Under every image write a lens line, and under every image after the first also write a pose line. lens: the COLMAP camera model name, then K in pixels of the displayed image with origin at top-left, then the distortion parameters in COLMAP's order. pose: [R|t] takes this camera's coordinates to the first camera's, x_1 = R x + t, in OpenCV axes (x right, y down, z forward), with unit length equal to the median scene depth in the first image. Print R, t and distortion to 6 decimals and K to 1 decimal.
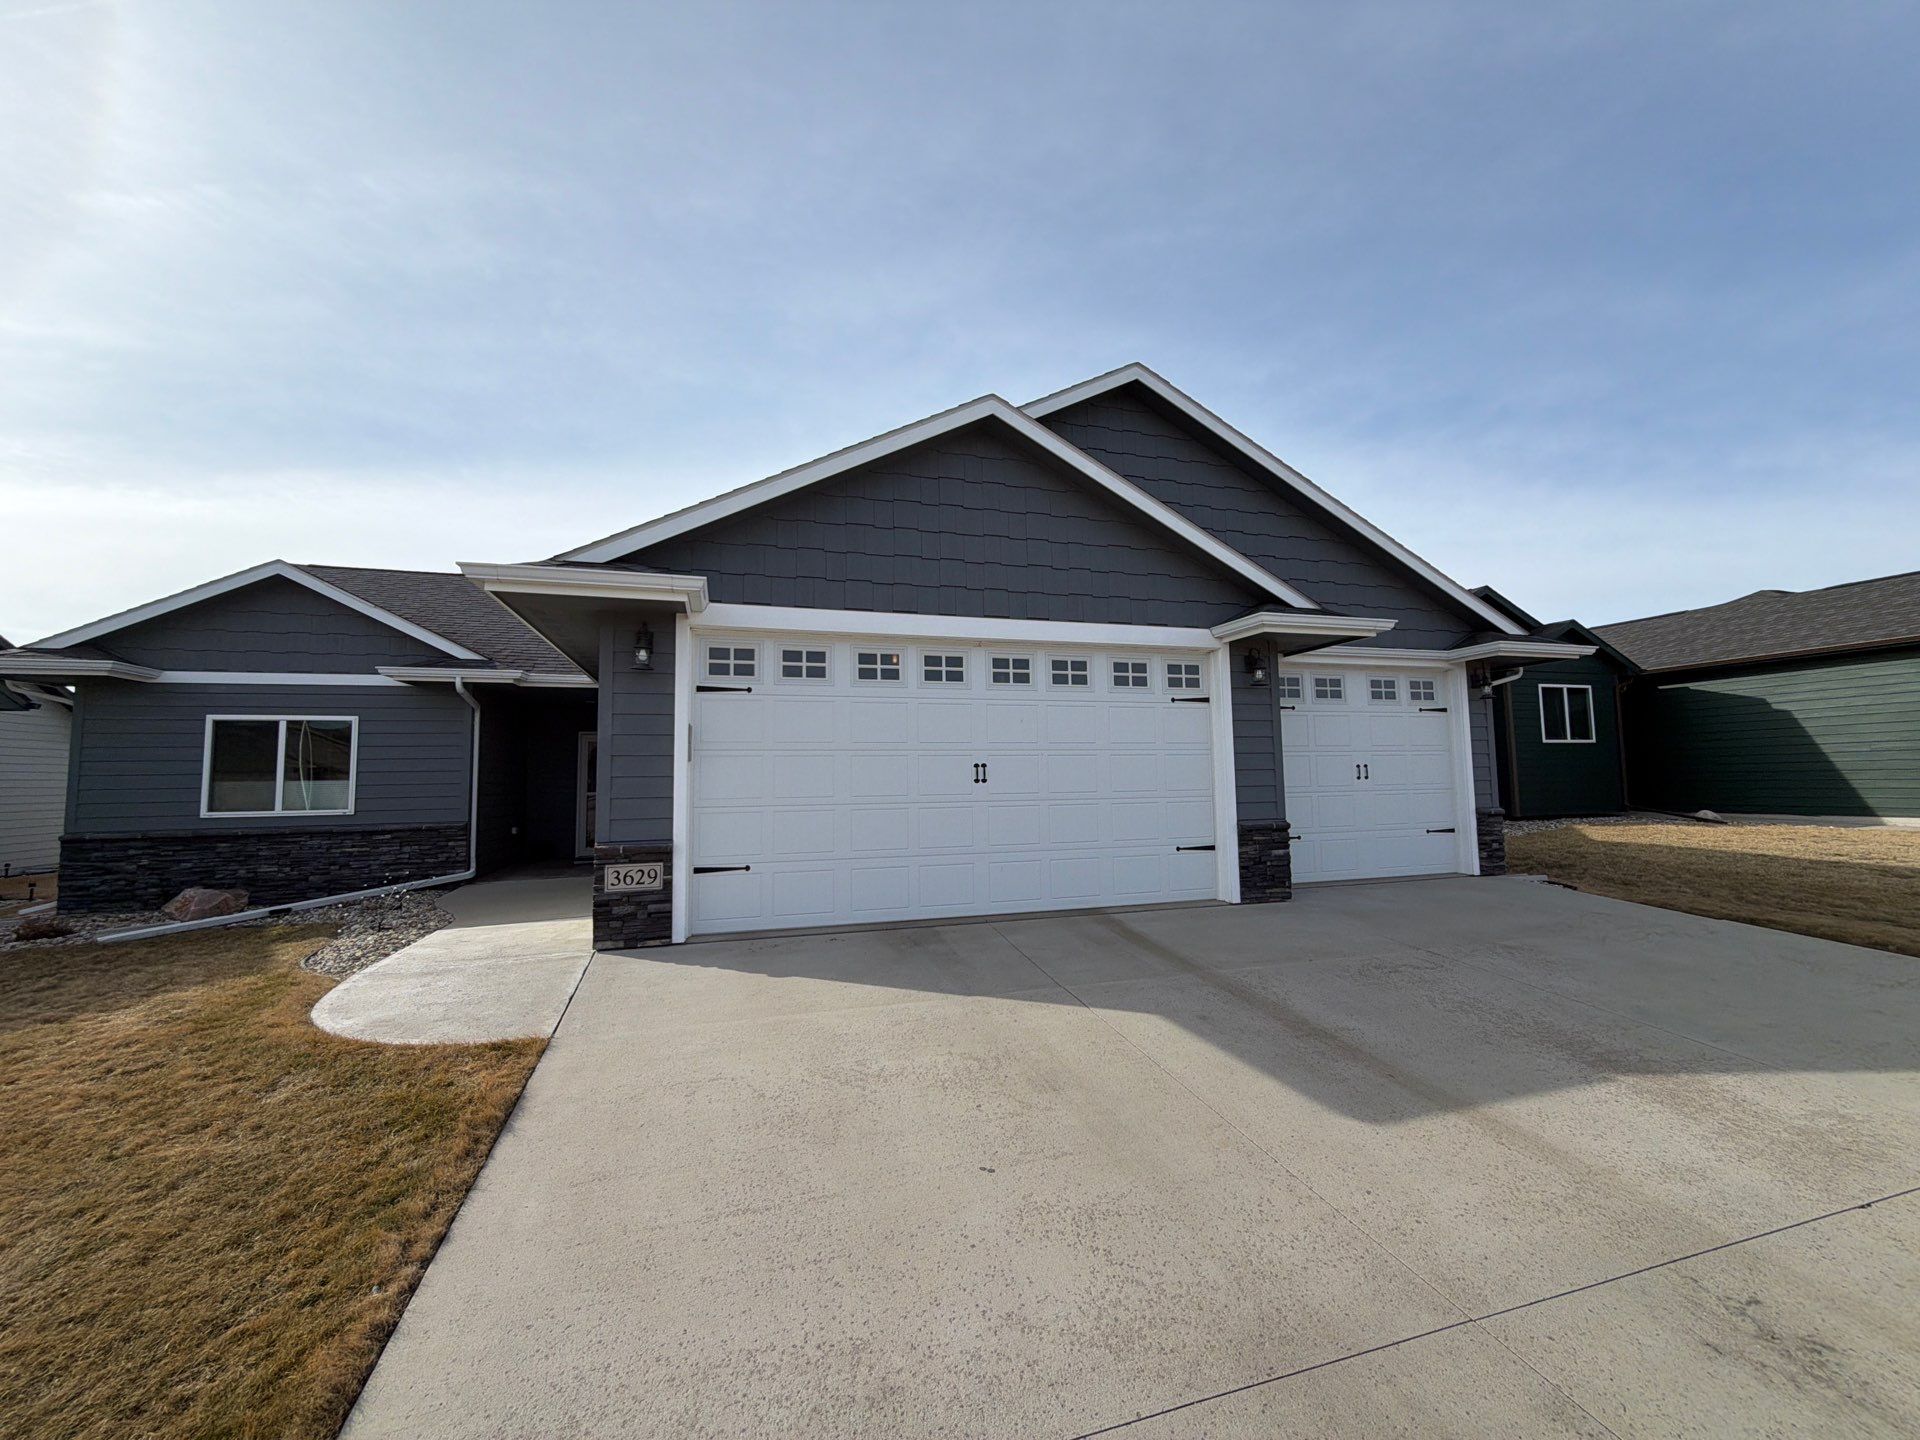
lens RADIAL K [[579.3, 0, 950.7], [0, 579.3, 720.3], [0, 0, 1]] dist [-0.001177, 0.000091]
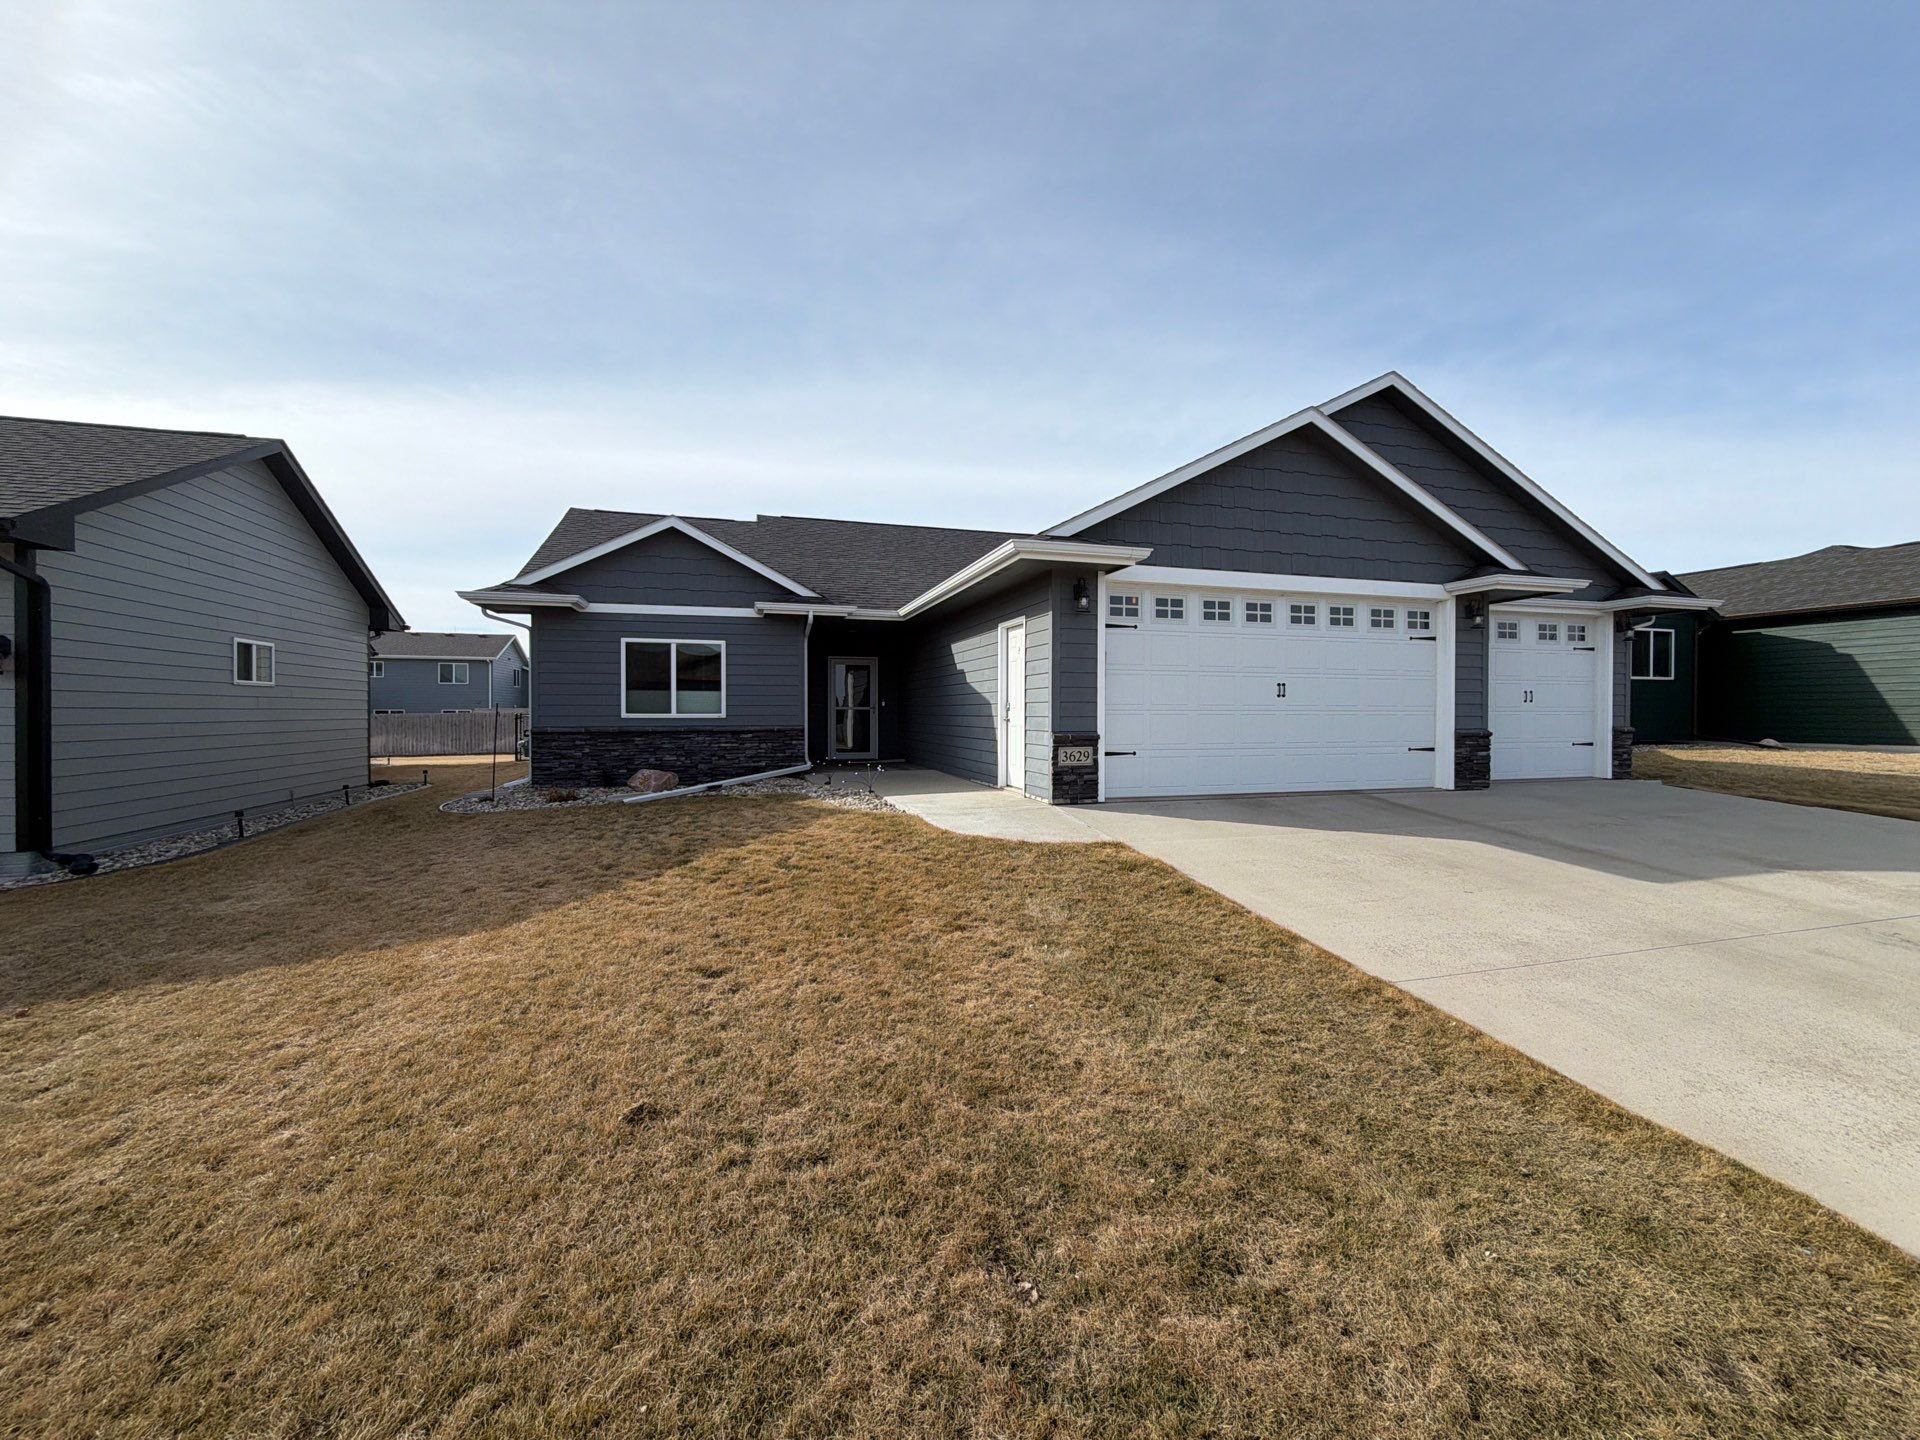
lens RADIAL K [[579.3, 0, 961.5], [0, 579.3, 700.6], [0, 0, 1]] dist [-0.001177, 0.000091]
pose [[0.999845, 0.016267, -0.006770, -0.514095], [-0.015639, 0.996326, 0.084205, 0.008734], [0.008115, -0.084086, 0.996425, -0.273638]]
